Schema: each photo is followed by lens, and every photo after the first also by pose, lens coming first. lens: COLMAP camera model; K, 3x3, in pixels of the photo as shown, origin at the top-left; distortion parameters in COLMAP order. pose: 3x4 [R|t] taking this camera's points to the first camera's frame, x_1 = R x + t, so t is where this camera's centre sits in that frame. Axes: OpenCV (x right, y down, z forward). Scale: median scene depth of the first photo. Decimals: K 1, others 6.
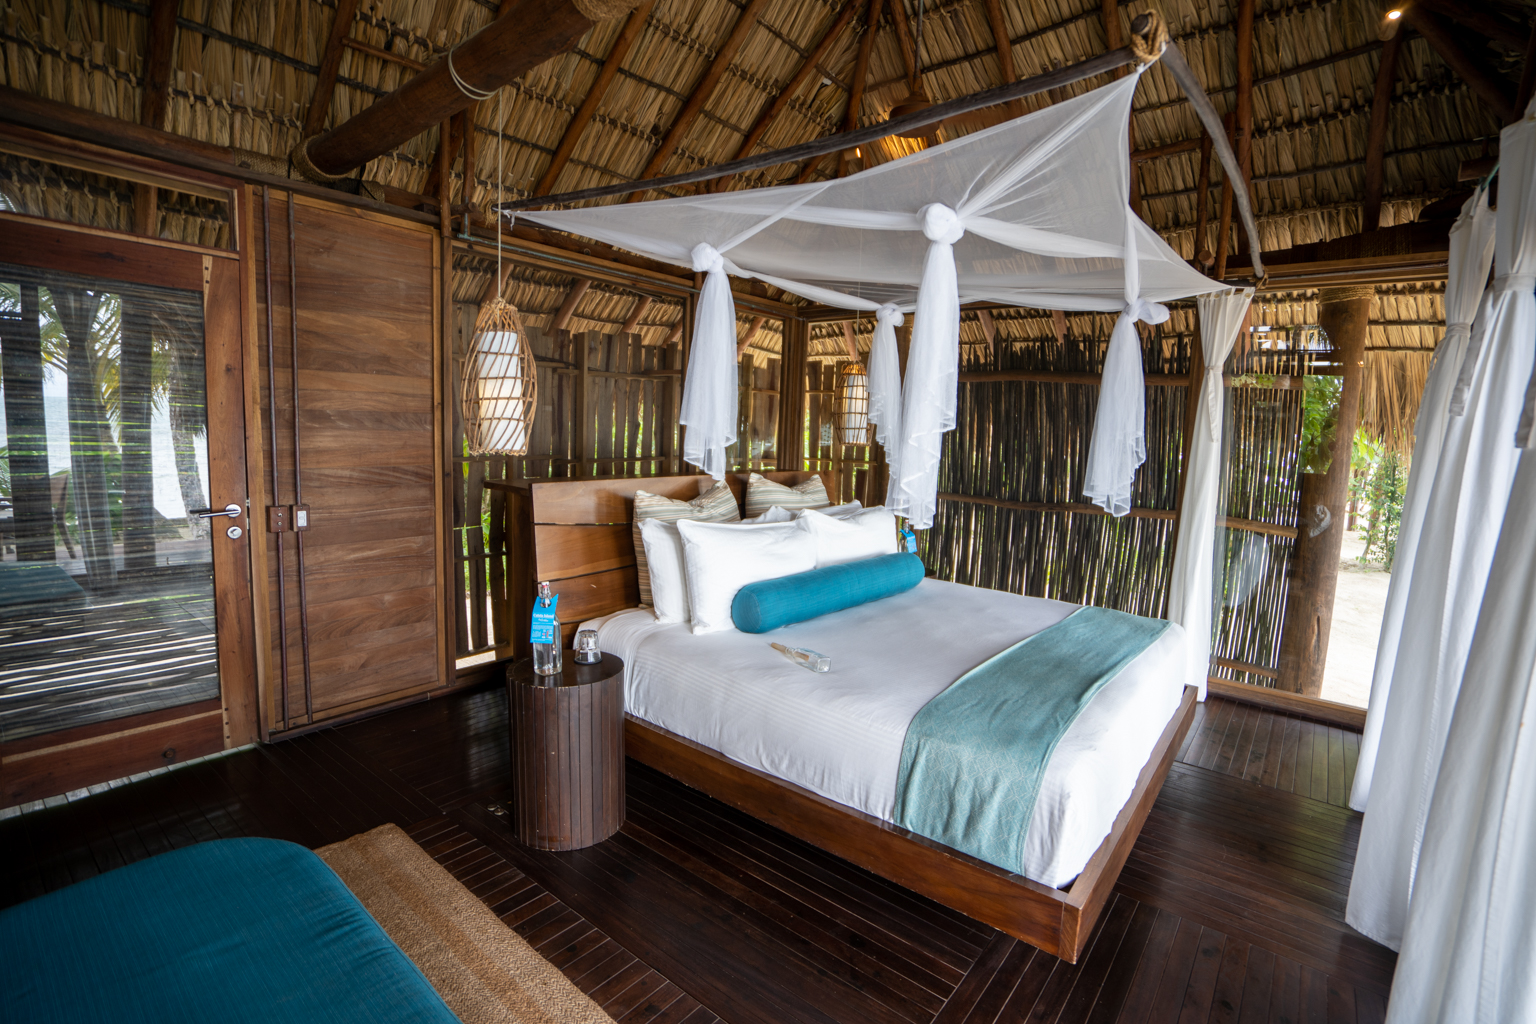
lens RADIAL K [[708.8, 0, 780.3], [0, 708.8, 515.0], [0, 0, 1]] dist [-0.034462, 0.007415]
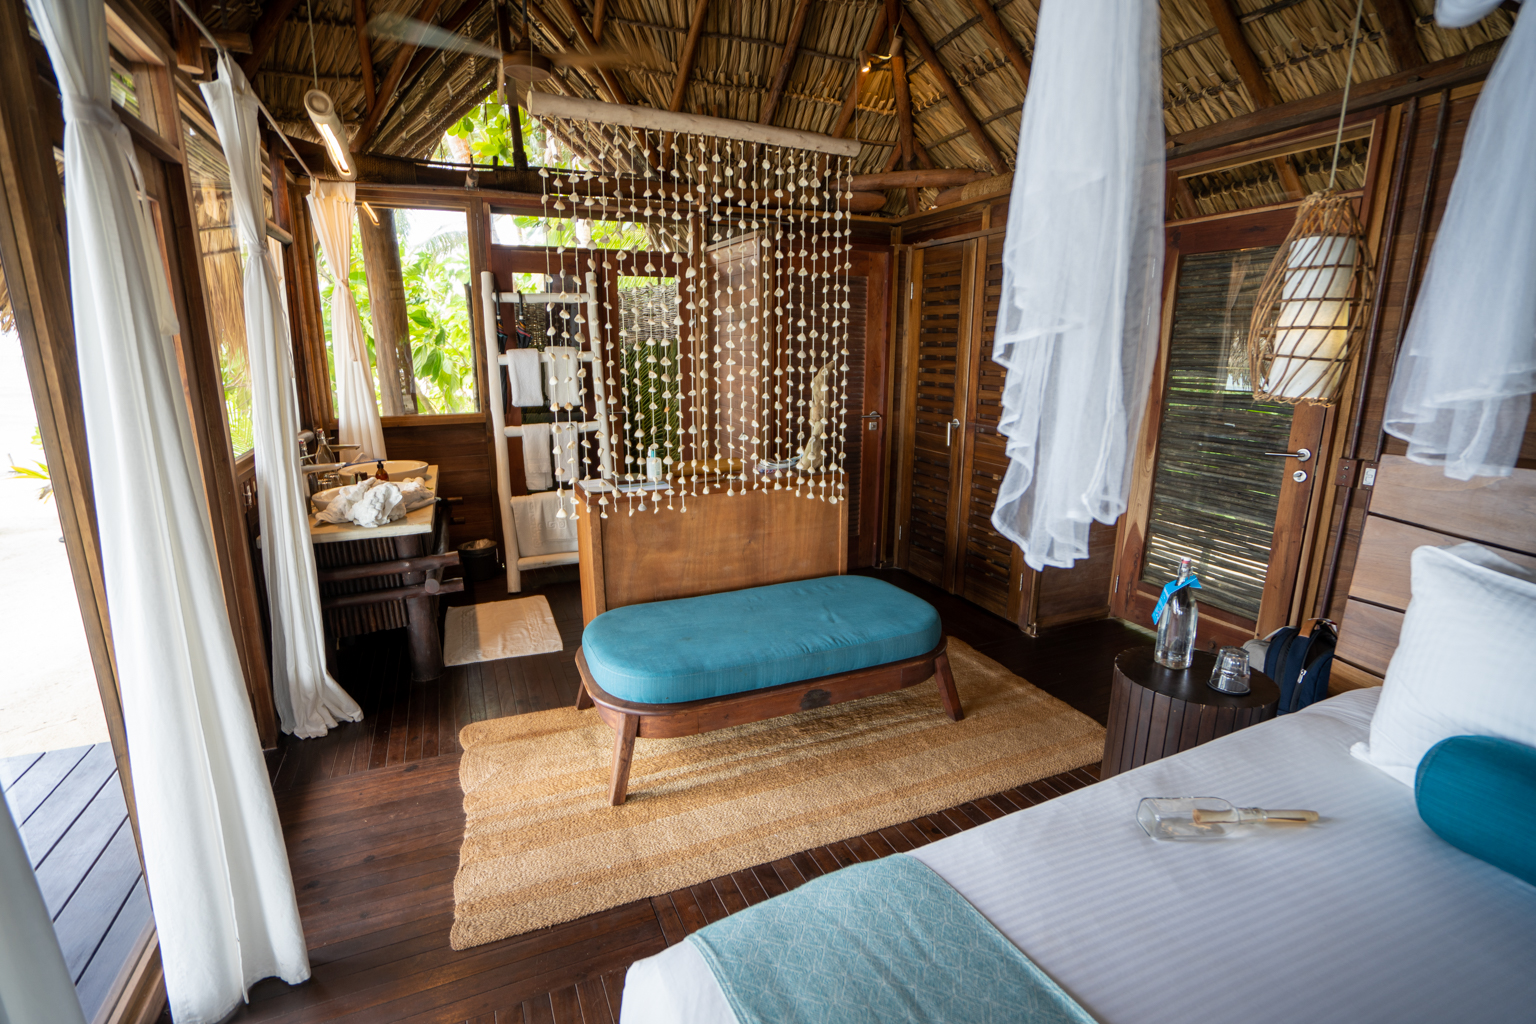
lens RADIAL K [[708.8, 0, 777.9], [0, 708.8, 516.8], [0, 0, 1]] dist [-0.034462, 0.007415]
pose [[-0.445945, 0.170317, -0.878706, 0.452284], [-0.128739, 0.959316, 0.251276, -0.069520], [0.885753, 0.225179, -0.405876, 0.698831]]
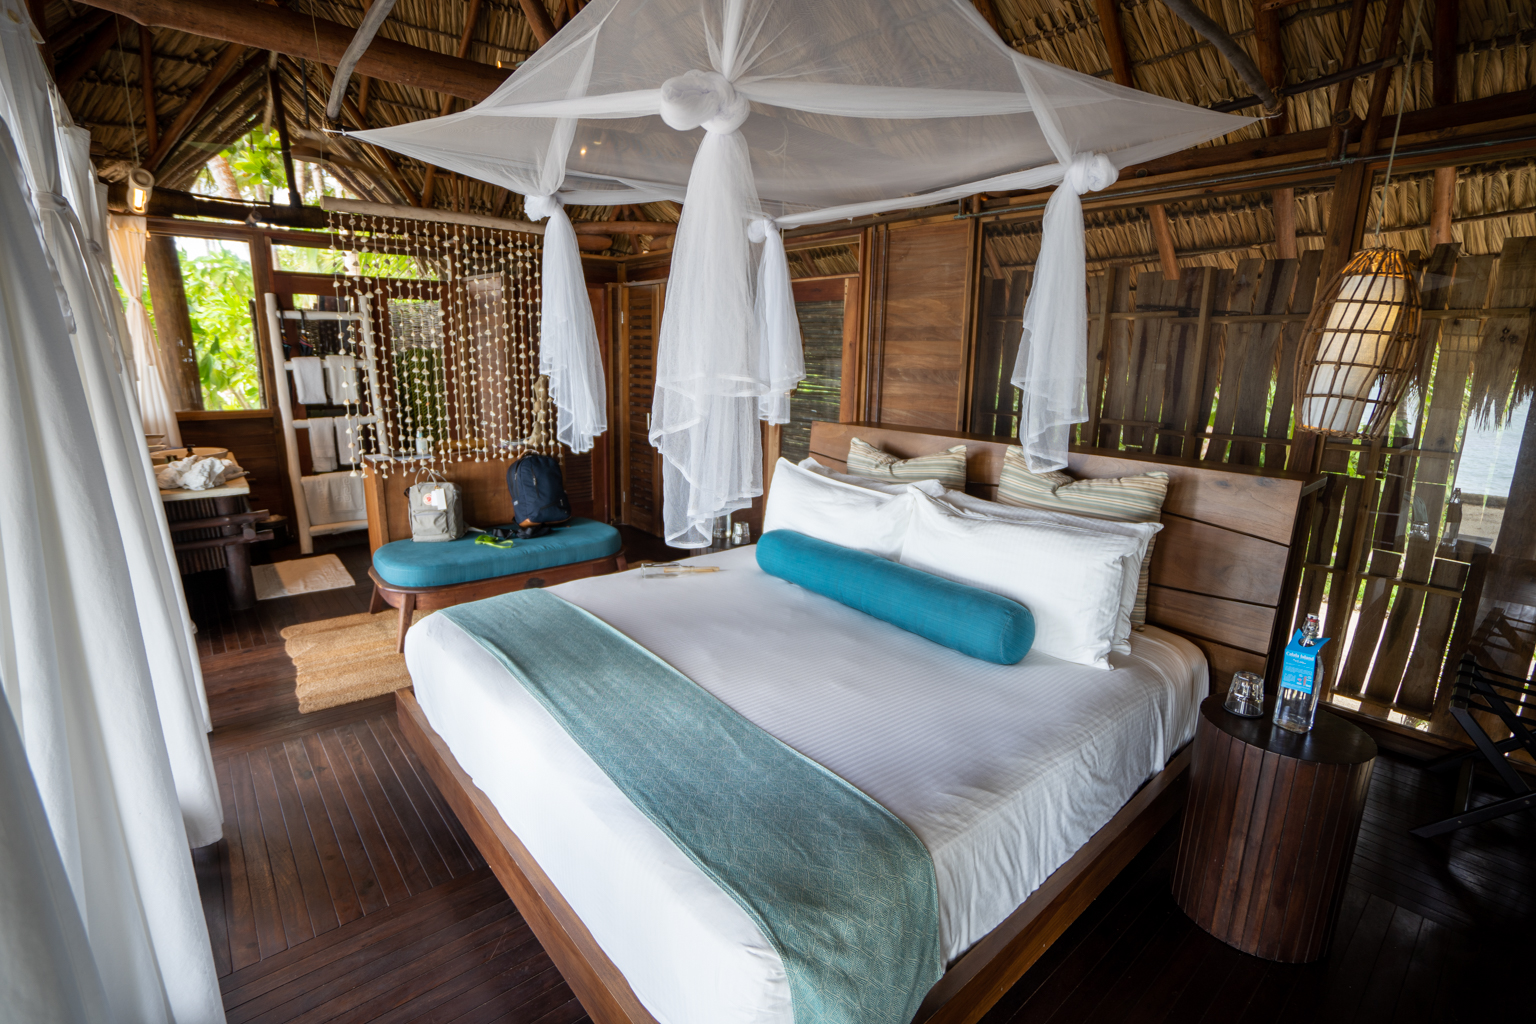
lens RADIAL K [[708.8, 0, 766.3], [0, 708.8, 515.3], [0, 0, 1]] dist [-0.034462, 0.007415]
pose [[-0.194636, 0.182546, -0.963740, 0.890111], [-0.148789, 0.965666, 0.212960, -0.129659], [0.969525, 0.184843, -0.160792, 1.045947]]
